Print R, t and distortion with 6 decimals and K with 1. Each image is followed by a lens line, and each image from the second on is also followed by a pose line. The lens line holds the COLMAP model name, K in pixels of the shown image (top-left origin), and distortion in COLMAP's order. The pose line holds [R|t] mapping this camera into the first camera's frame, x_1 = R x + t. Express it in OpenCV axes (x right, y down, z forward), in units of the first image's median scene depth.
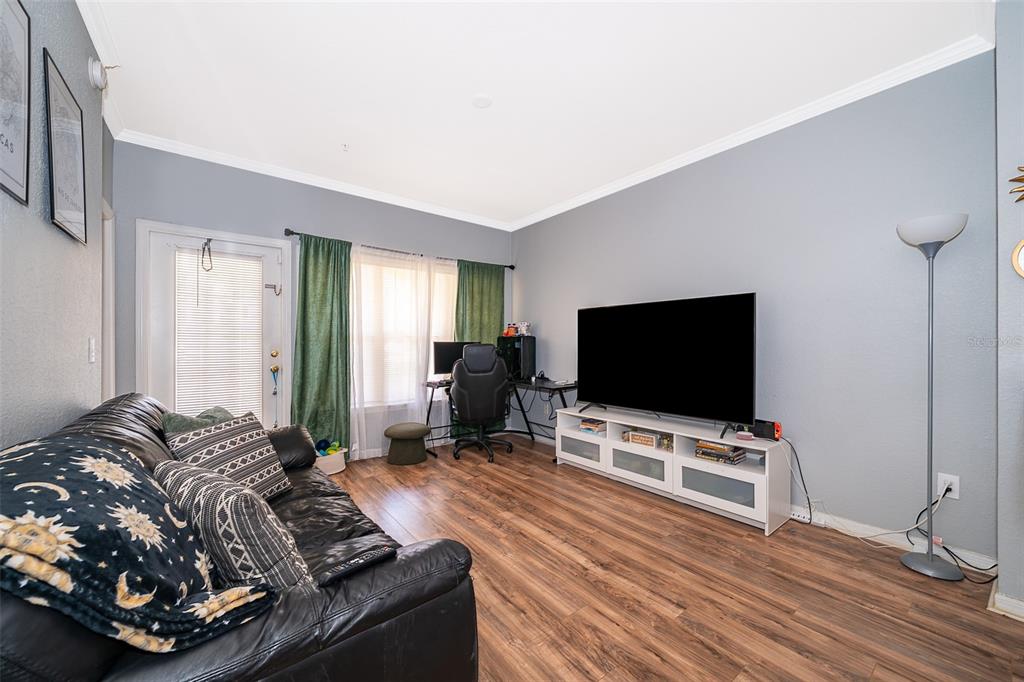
lens RADIAL K [[388.6, 0, 512.0], [0, 388.6, 341.0], [0, 0, 1]] dist [-0.001828, 0.000155]
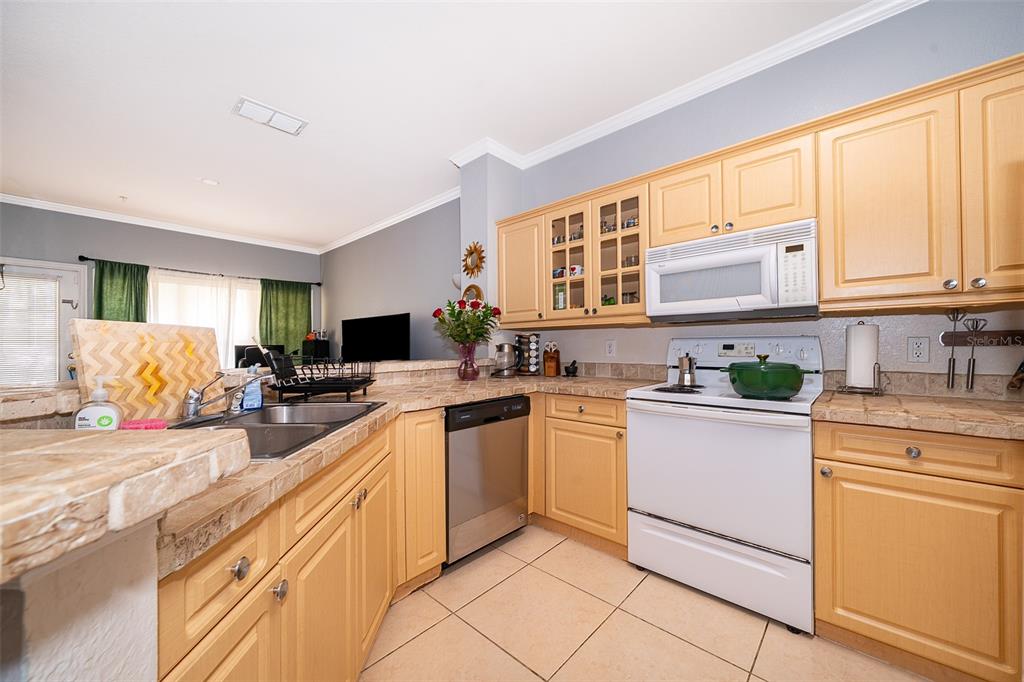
lens RADIAL K [[388.6, 0, 512.0], [0, 388.6, 341.0], [0, 0, 1]] dist [-0.001828, 0.000155]
pose [[0.986620, -0.004358, 0.162981, 0.577937], [0.005109, 0.999978, -0.004192, -0.001900], [-0.162959, 0.004968, 0.986620, -0.451922]]
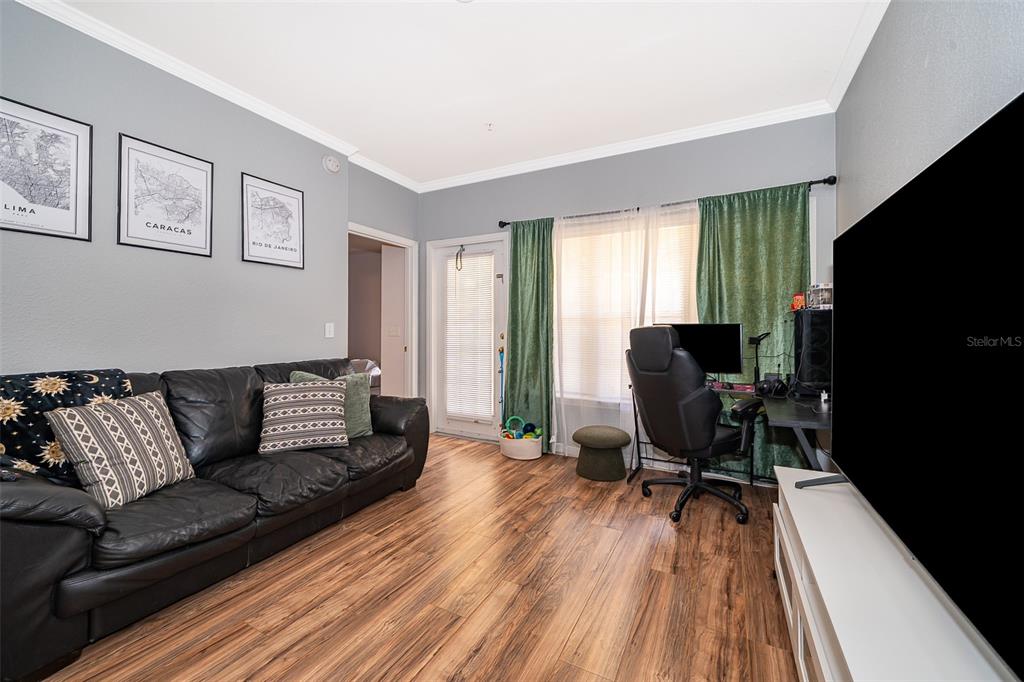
lens RADIAL K [[403.9, 0, 511.8], [0, 403.9, 327.3], [0, 0, 1]] dist [-0.000753, -0.000064]
pose [[0.409977, -0.004310, -0.912086, 0.456488], [0.003369, 0.999989, -0.003211, 0.011310], [0.912090, -0.001756, 0.409987, 0.553269]]
